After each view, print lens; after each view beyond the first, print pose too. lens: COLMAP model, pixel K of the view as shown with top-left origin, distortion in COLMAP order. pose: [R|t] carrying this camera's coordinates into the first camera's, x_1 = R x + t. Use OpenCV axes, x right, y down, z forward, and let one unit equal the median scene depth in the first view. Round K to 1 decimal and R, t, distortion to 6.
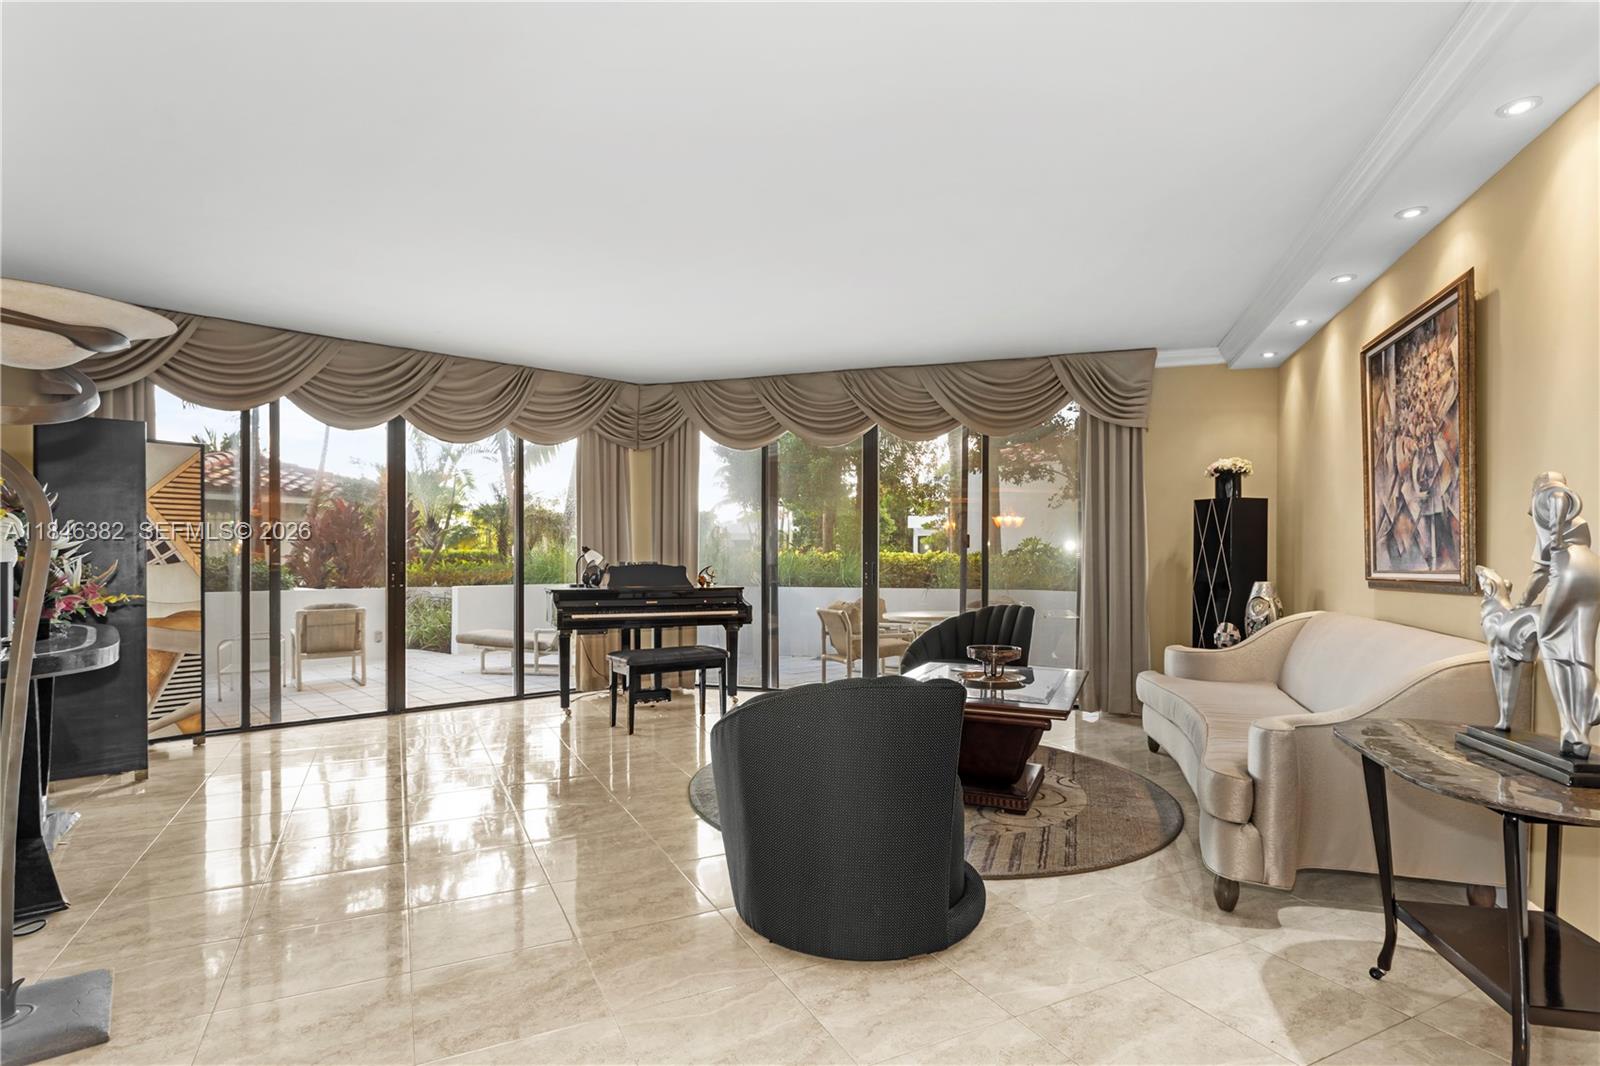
lens RADIAL K [[807.3, 0, 796.9], [0, 807.3, 561.3], [0, 0, 1]] dist [-0.004798, 0.000380]
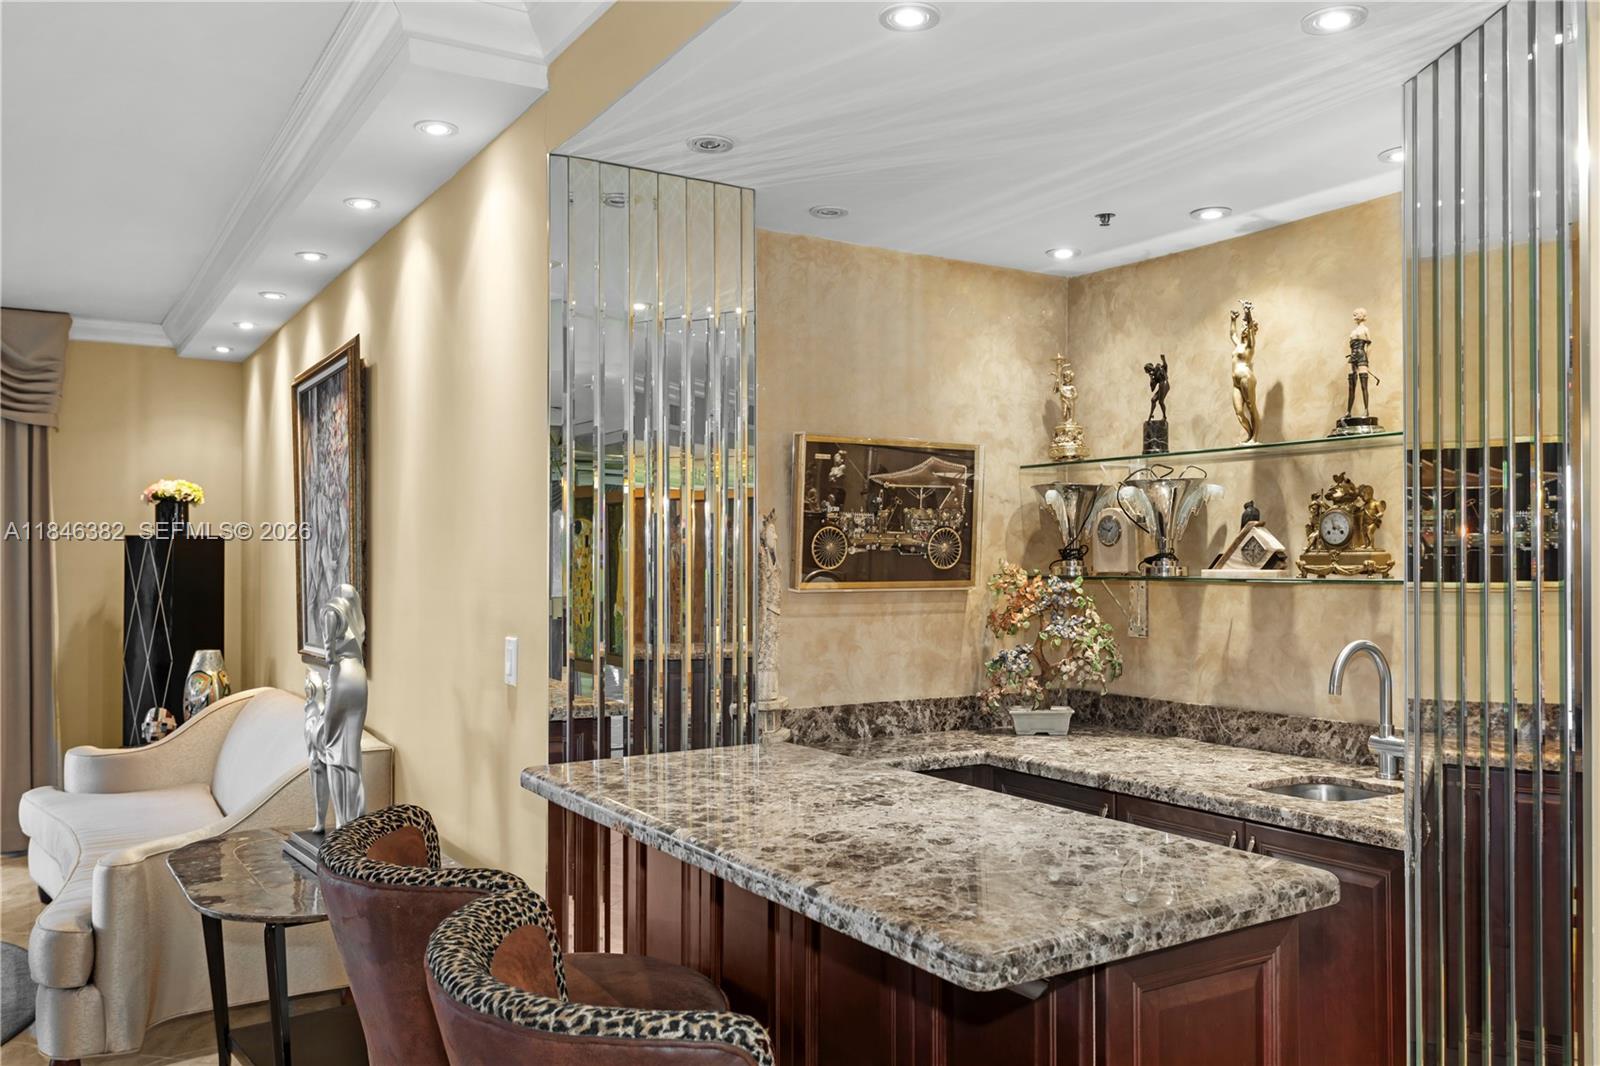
lens RADIAL K [[1266.4, 0, 793.4], [0, 1266.4, 553.8], [0, 0, 1]] dist [0.015512, 0.001698]
pose [[0.646511, 0.001846, 0.762903, 0.016322], [0.007207, 0.999938, -0.008527, -0.051896], [-0.762871, 0.011011, 0.646457, -0.208846]]
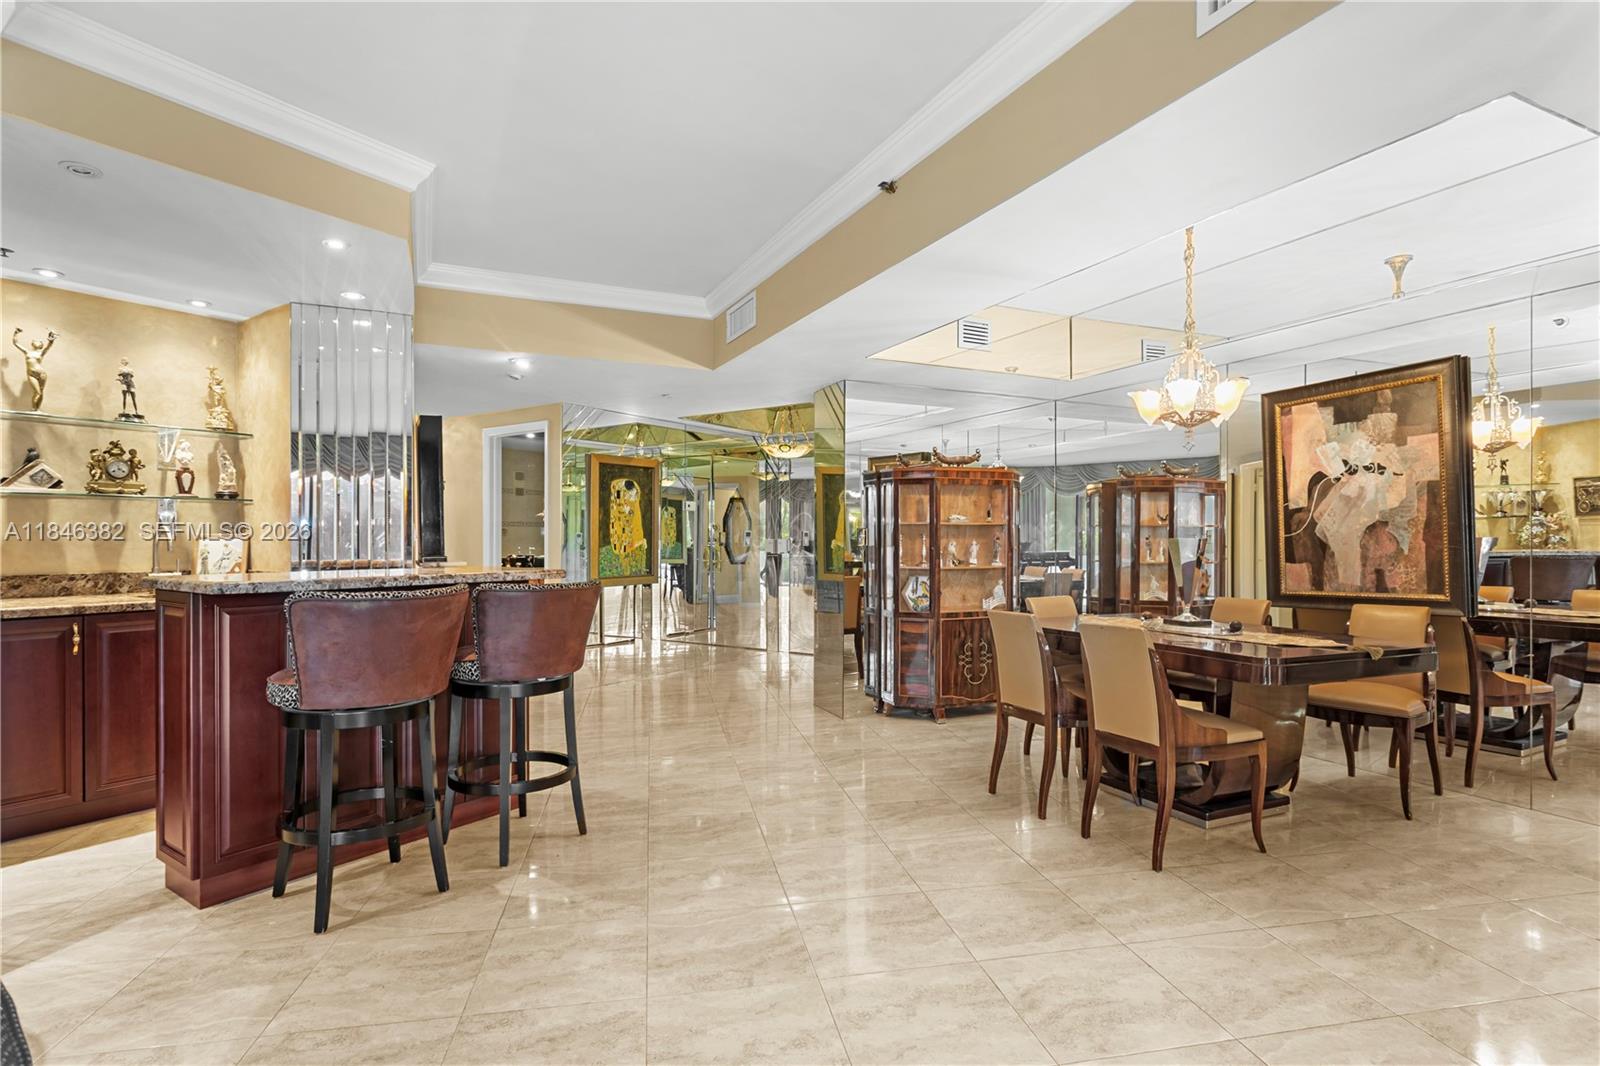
lens RADIAL K [[791.3, 0, 794.3], [0, 791.3, 547.1], [0, 0, 1]] dist [-0.019578, 0.014999]
pose [[-0.960721, -0.004490, 0.277481, -0.155411], [0.000091, 0.999864, 0.016491, -0.005613], [-0.277518, 0.015869, -0.960589, 0.545397]]
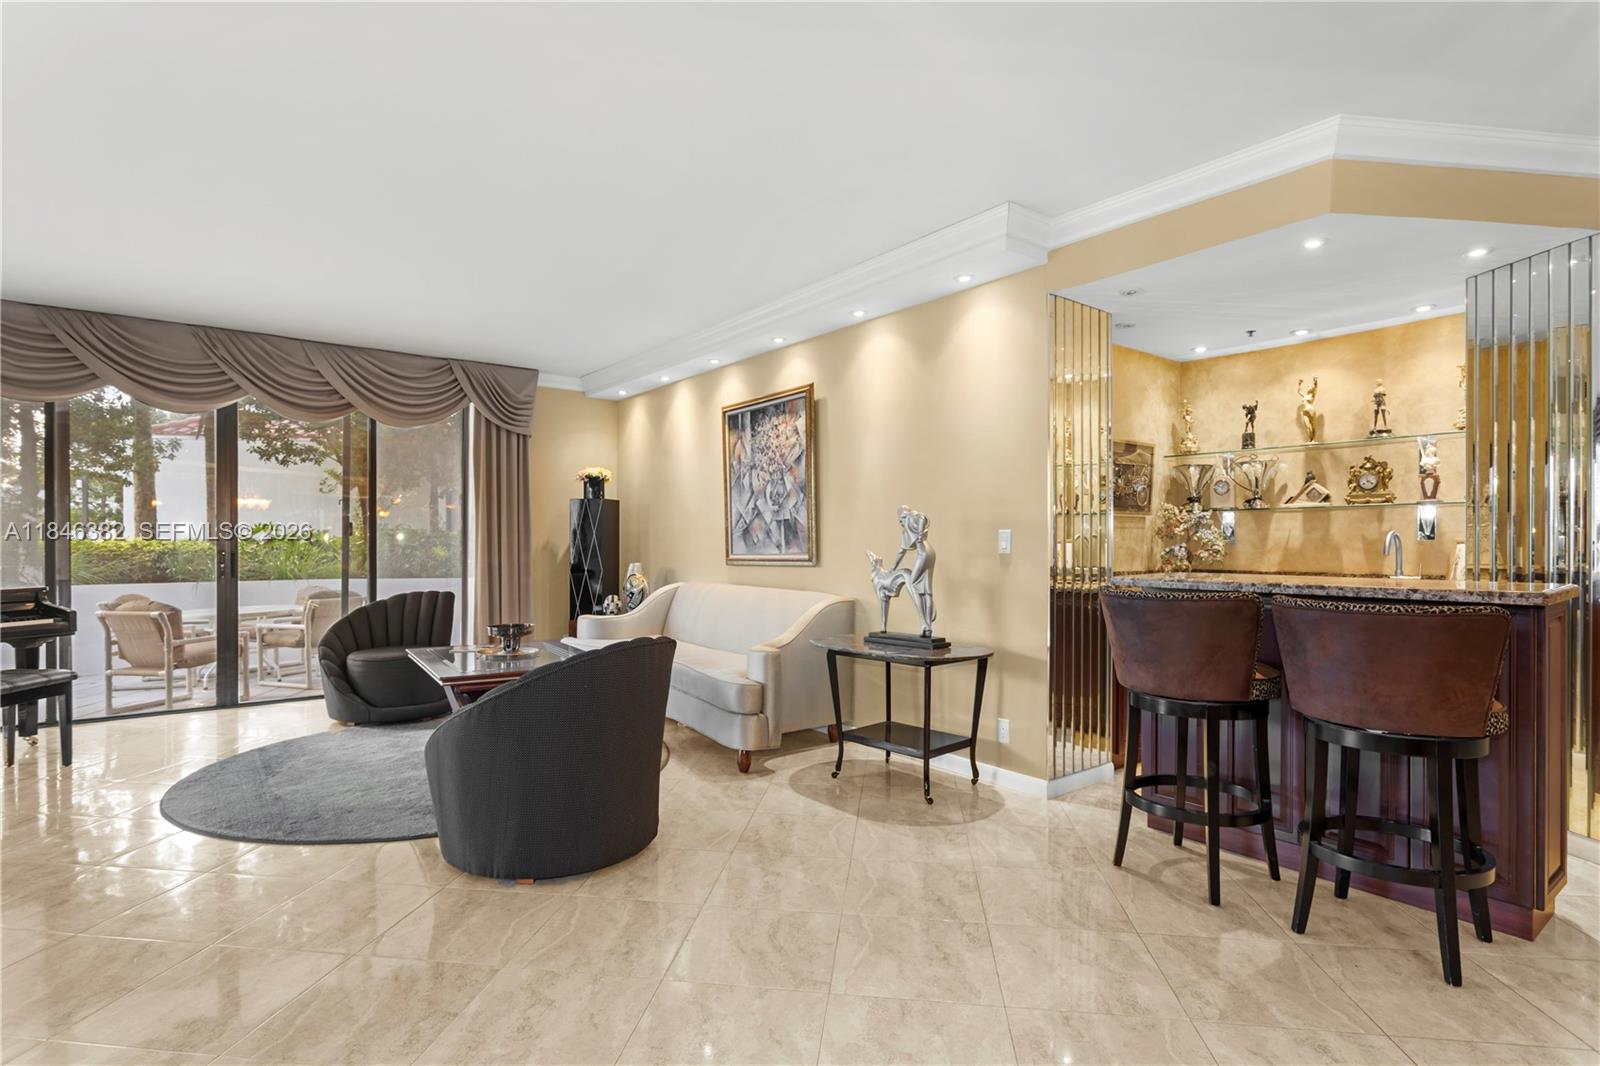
lens RADIAL K [[791.3, 0, 794.3], [0, 791.3, 547.1], [0, 0, 1]] dist [-0.019578, 0.014999]
pose [[0.560898, -0.006579, 0.827859, -0.368556], [0.006053, 0.999974, 0.003845, -0.004517], [-0.827863, 0.002854, 0.560923, 0.032933]]
